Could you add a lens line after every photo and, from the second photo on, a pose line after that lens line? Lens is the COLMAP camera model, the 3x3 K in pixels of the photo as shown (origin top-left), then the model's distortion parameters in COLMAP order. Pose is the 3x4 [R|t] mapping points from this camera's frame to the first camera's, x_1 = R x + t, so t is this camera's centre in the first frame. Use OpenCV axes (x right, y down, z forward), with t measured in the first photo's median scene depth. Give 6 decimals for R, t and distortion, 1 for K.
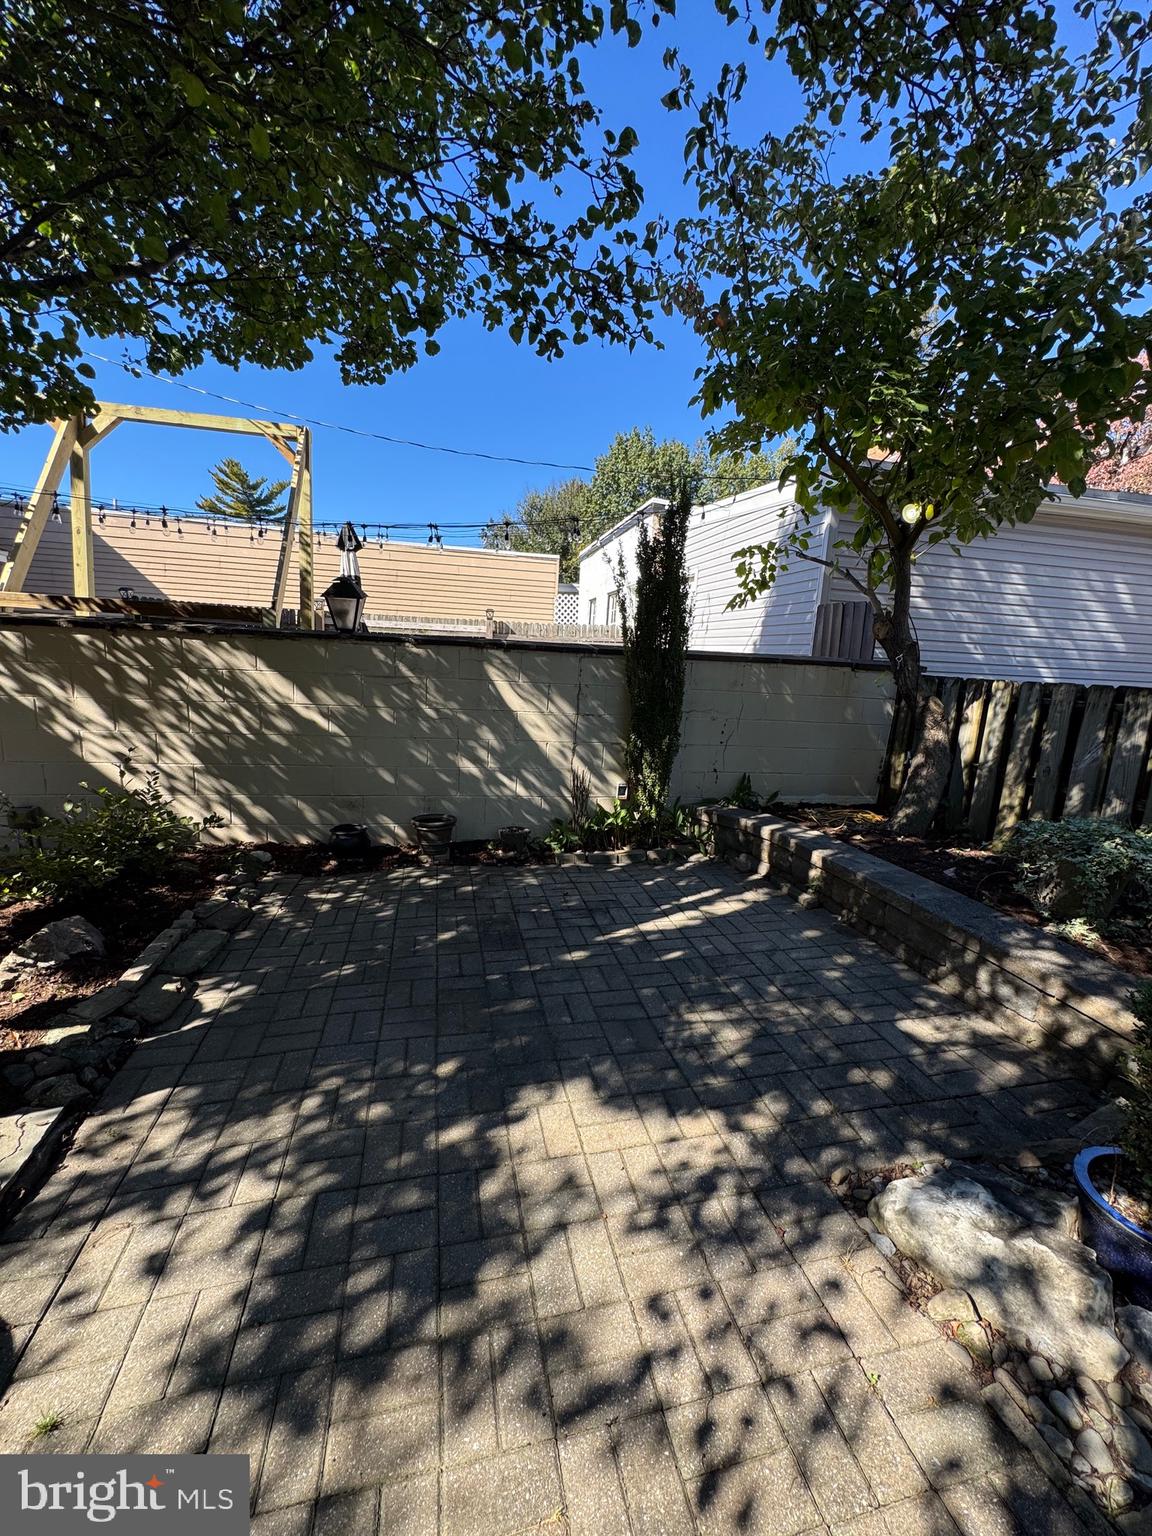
lens RADIAL K [[615.4, 0, 576.5], [0, 615.4, 767.3], [0, 0, 1]] dist [-0.004461, 0.001192]
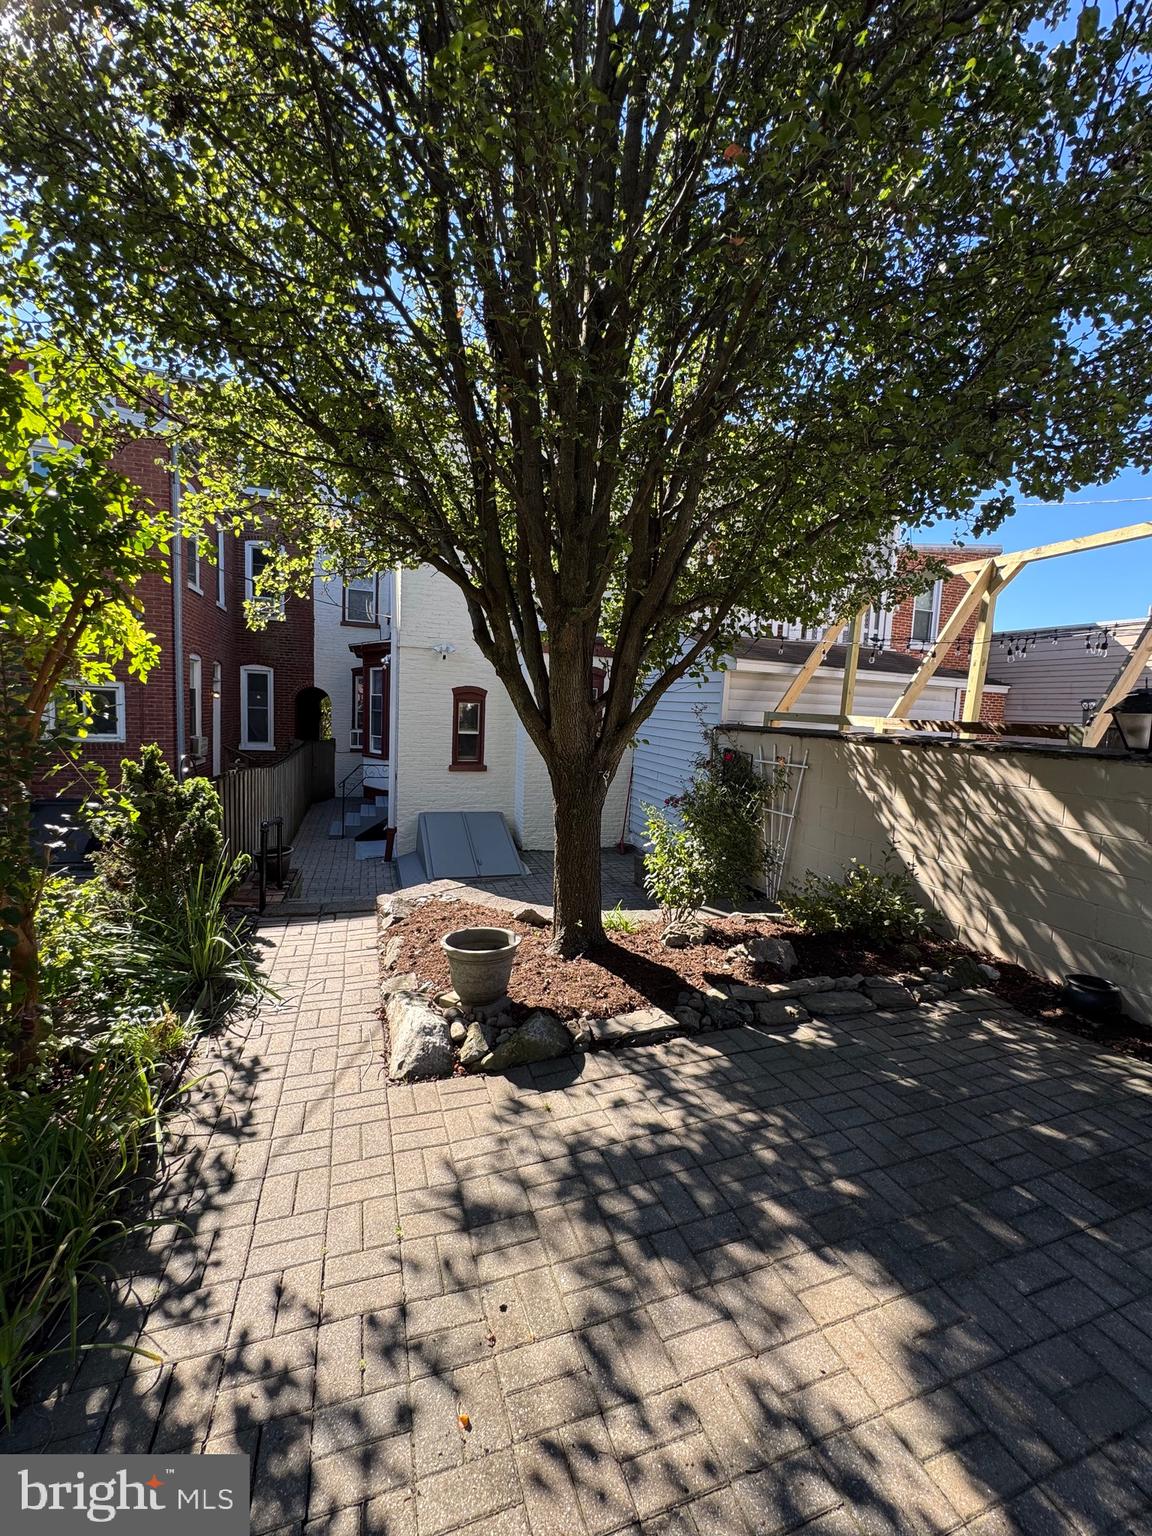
lens RADIAL K [[615.4, 0, 576.5], [0, 615.4, 767.3], [0, 0, 1]] dist [-0.004461, 0.001192]
pose [[0.119204, 0.049480, -0.991636, 0.438308], [-0.211603, 0.977077, 0.023317, -0.070410], [0.970059, 0.207054, 0.126941, 0.188705]]
